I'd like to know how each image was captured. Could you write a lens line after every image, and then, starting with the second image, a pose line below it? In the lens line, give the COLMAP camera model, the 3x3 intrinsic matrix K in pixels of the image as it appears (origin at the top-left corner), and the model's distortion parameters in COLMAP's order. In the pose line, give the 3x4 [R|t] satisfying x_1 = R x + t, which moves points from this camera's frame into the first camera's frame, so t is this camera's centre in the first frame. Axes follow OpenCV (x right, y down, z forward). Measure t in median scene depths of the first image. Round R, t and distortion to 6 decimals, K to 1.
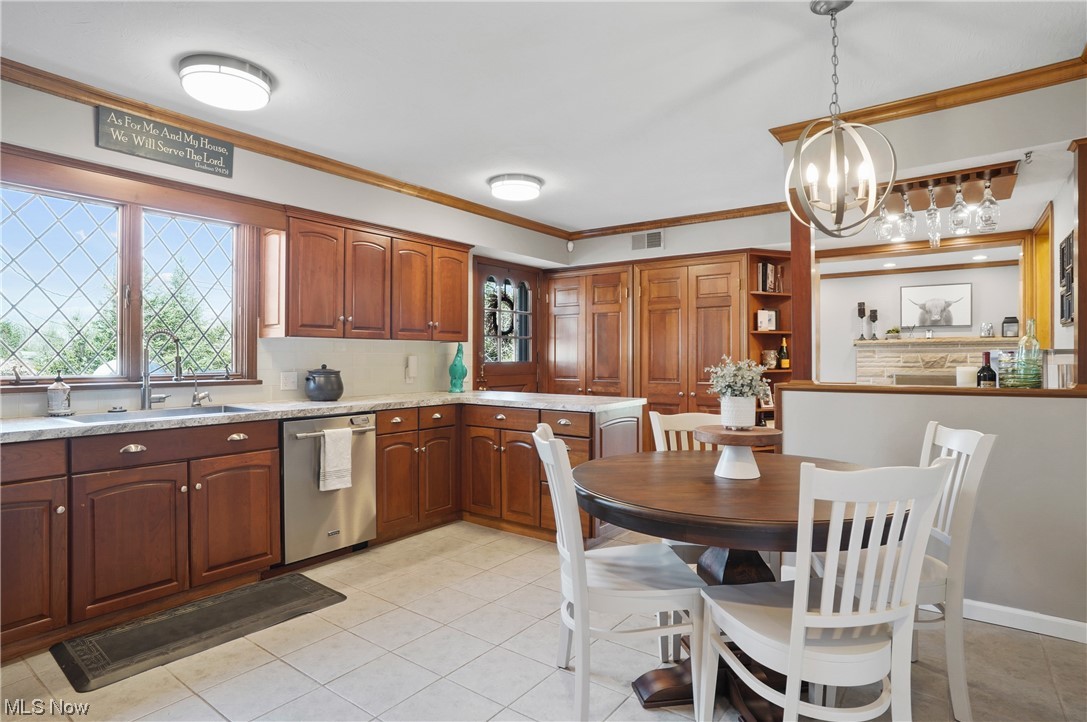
lens RADIAL K [[589.5, 0, 543.5], [0, 589.5, 361.0], [0, 0, 1]] dist [-0.059784, 0.000896]
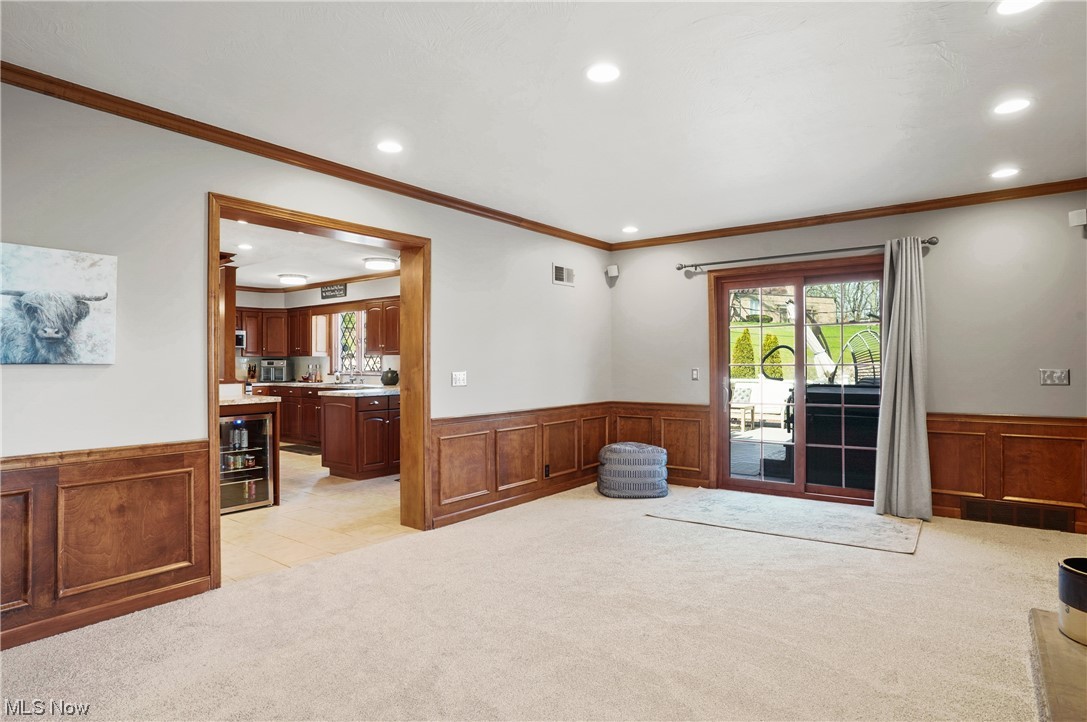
lens RADIAL K [[589.5, 0, 543.5], [0, 589.5, 361.0], [0, 0, 1]] dist [-0.059784, 0.000896]
pose [[-0.033037, -0.003796, -0.999447, 1.890174], [-0.004609, 0.999983, -0.003645, -0.014745], [0.999443, 0.004486, -0.033054, 1.787827]]
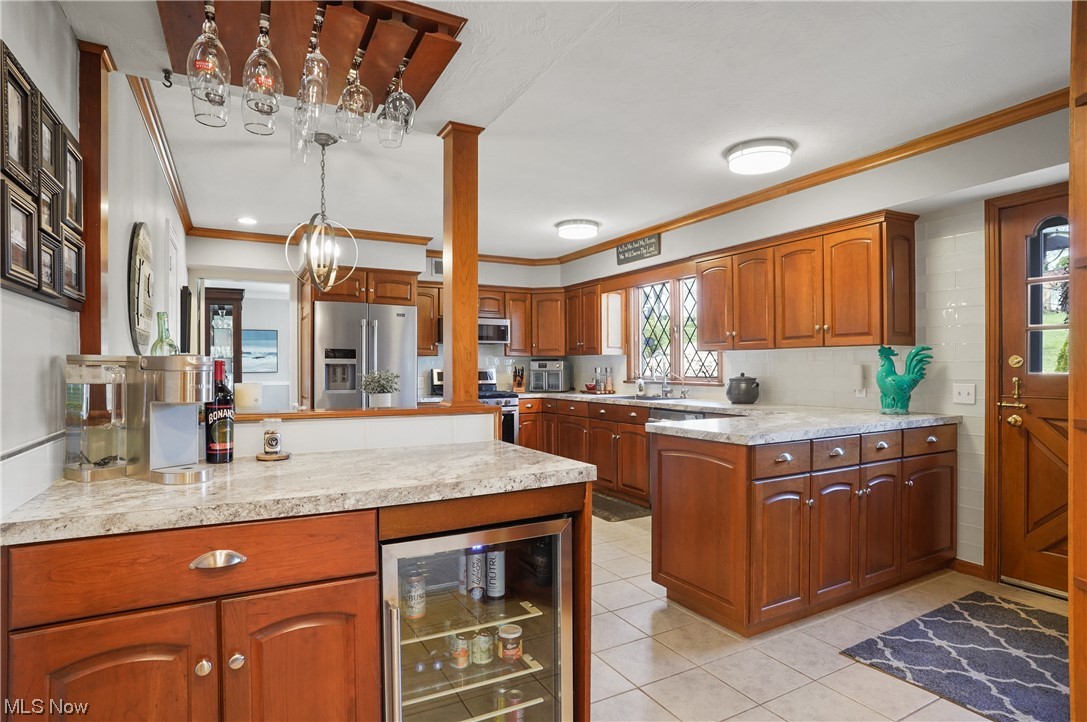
lens RADIAL K [[589.5, 0, 543.5], [0, 589.5, 361.0], [0, 0, 1]] dist [-0.059784, 0.000896]
pose [[-0.441767, -0.007203, -0.897101, 0.945352], [-0.002521, 0.999974, -0.006788, -0.009687], [0.897126, -0.000737, -0.441773, 1.277355]]
